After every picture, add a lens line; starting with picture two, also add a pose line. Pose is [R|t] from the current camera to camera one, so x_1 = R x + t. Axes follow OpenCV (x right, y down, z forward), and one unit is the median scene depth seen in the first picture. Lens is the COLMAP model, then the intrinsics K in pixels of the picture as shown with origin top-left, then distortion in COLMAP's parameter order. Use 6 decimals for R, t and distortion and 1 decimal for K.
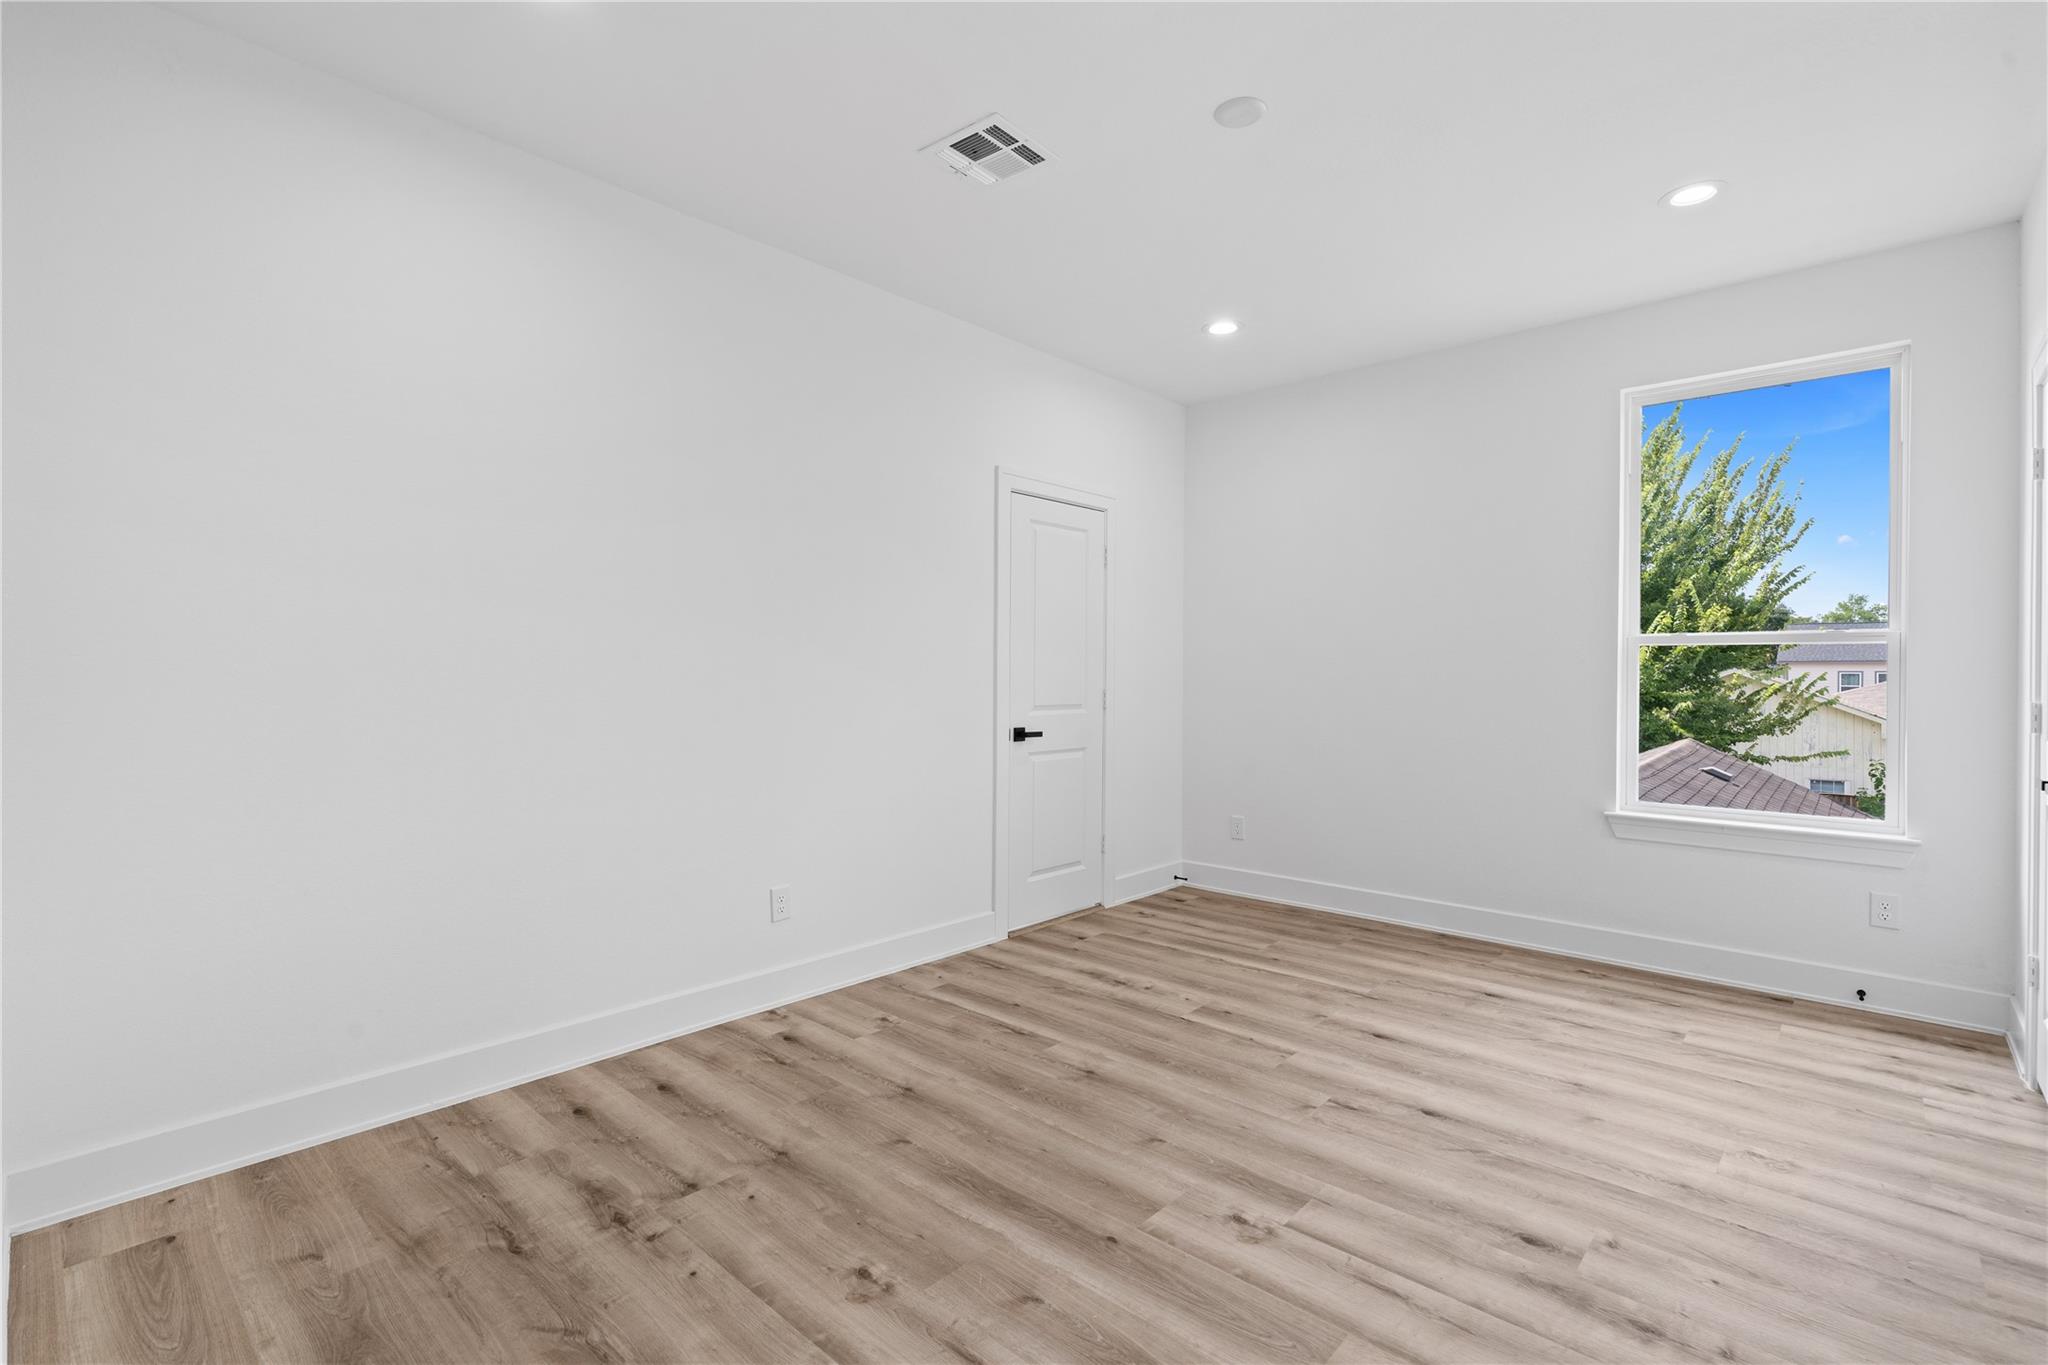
lens RADIAL K [[932.3, 0, 1023.8], [0, 932.3, 681.0], [0, 0, 1]] dist [-0.003190, 0.000171]
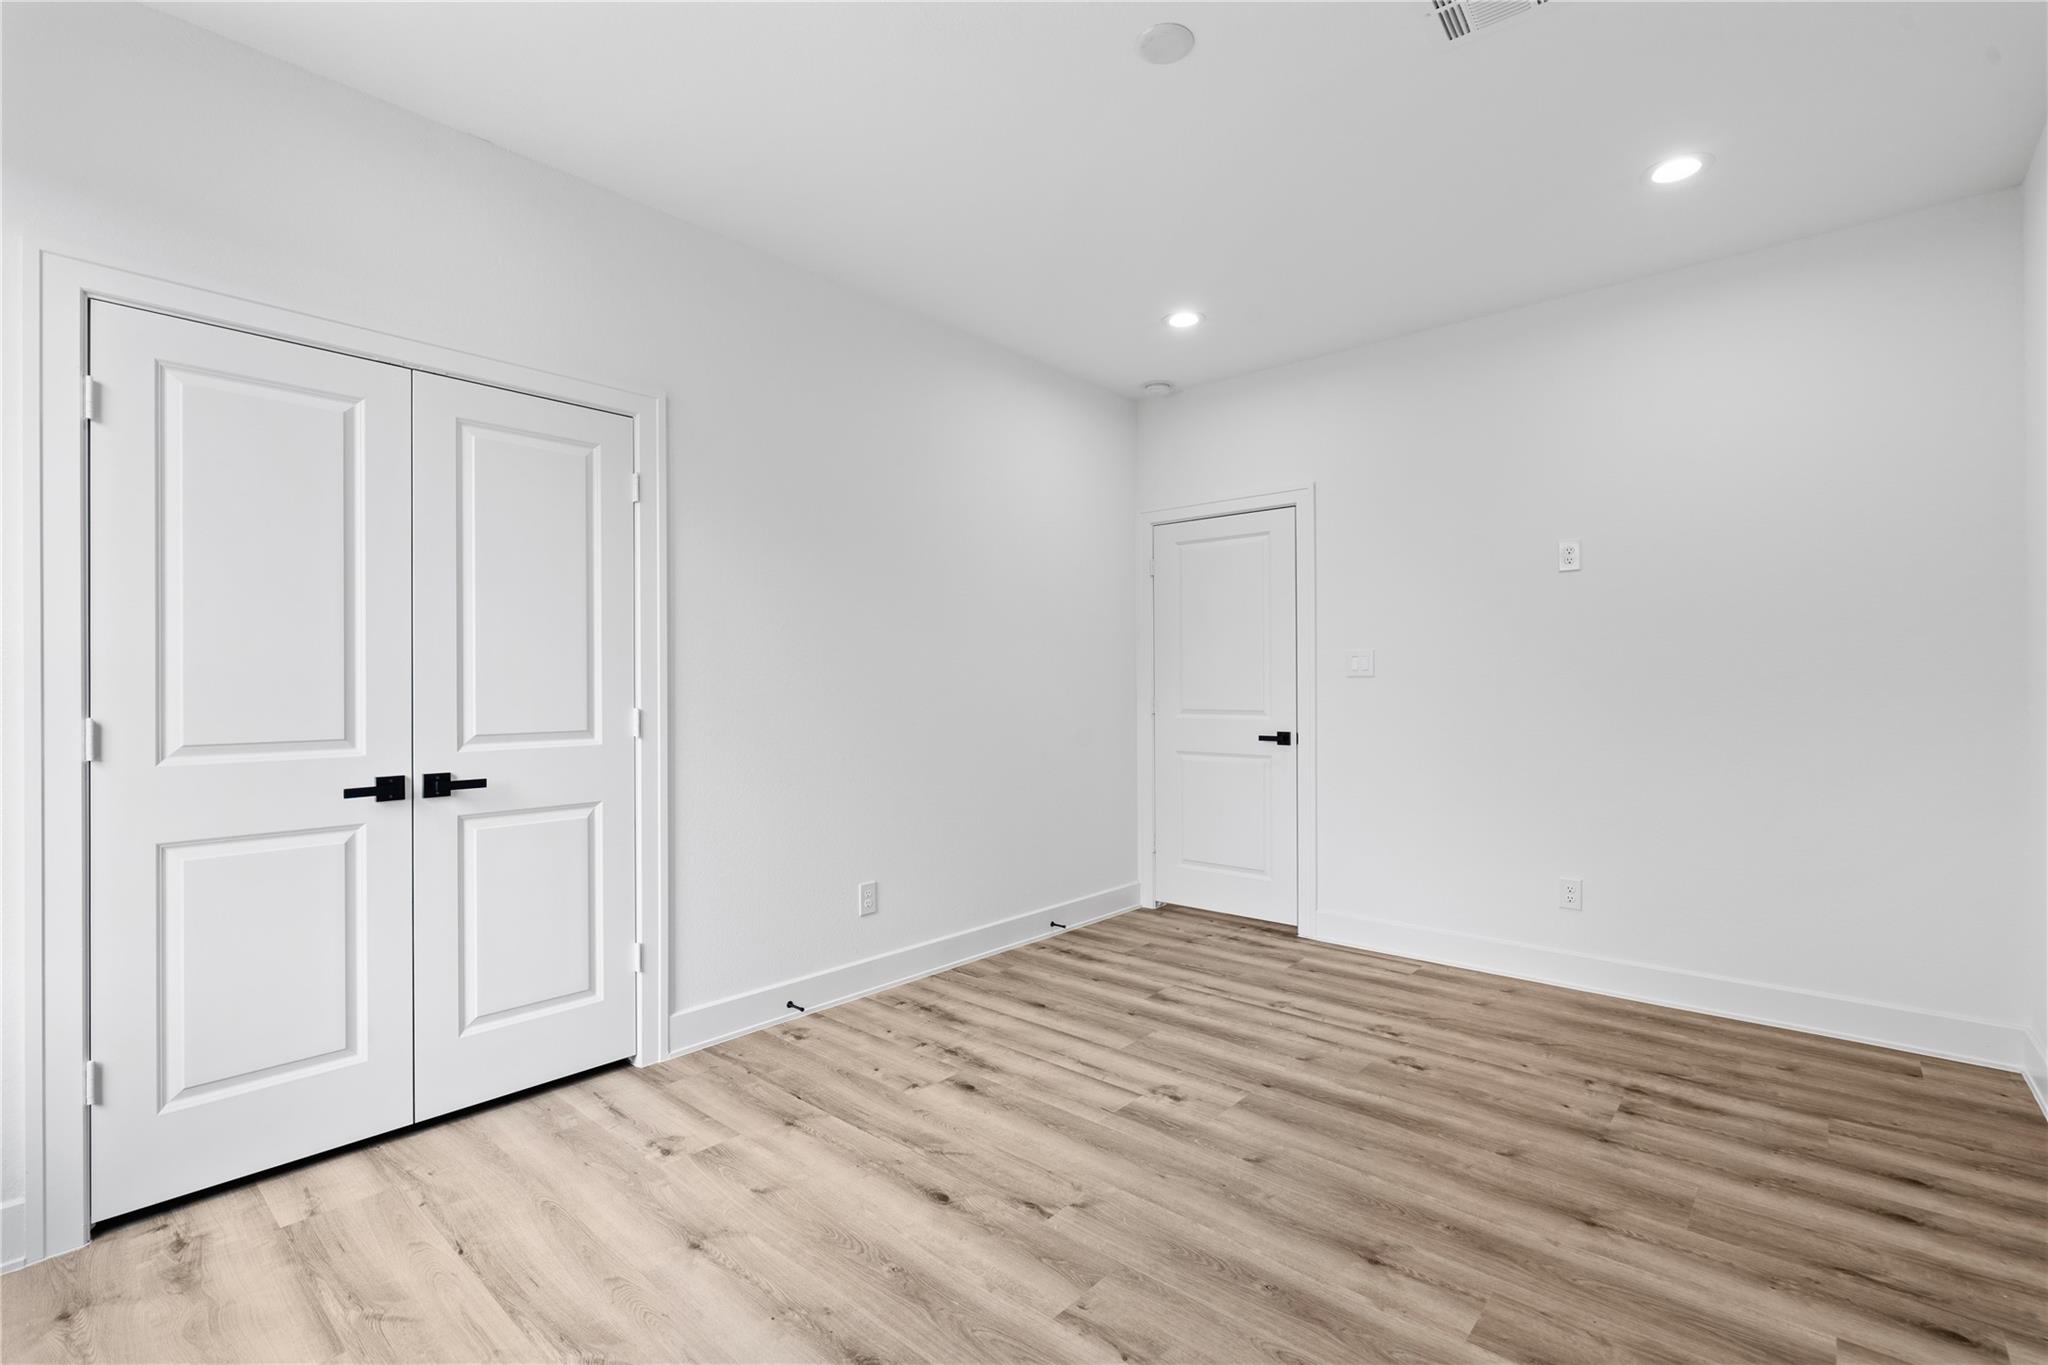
lens RADIAL K [[932.3, 0, 1028.8], [0, 932.3, 681.2], [0, 0, 1]] dist [-0.003190, 0.000171]
pose [[-0.999699, -0.001705, -0.024466, 0.423390], [-0.001737, 0.999998, 0.001289, -0.009371], [0.024464, 0.001331, -0.999700, 2.073737]]
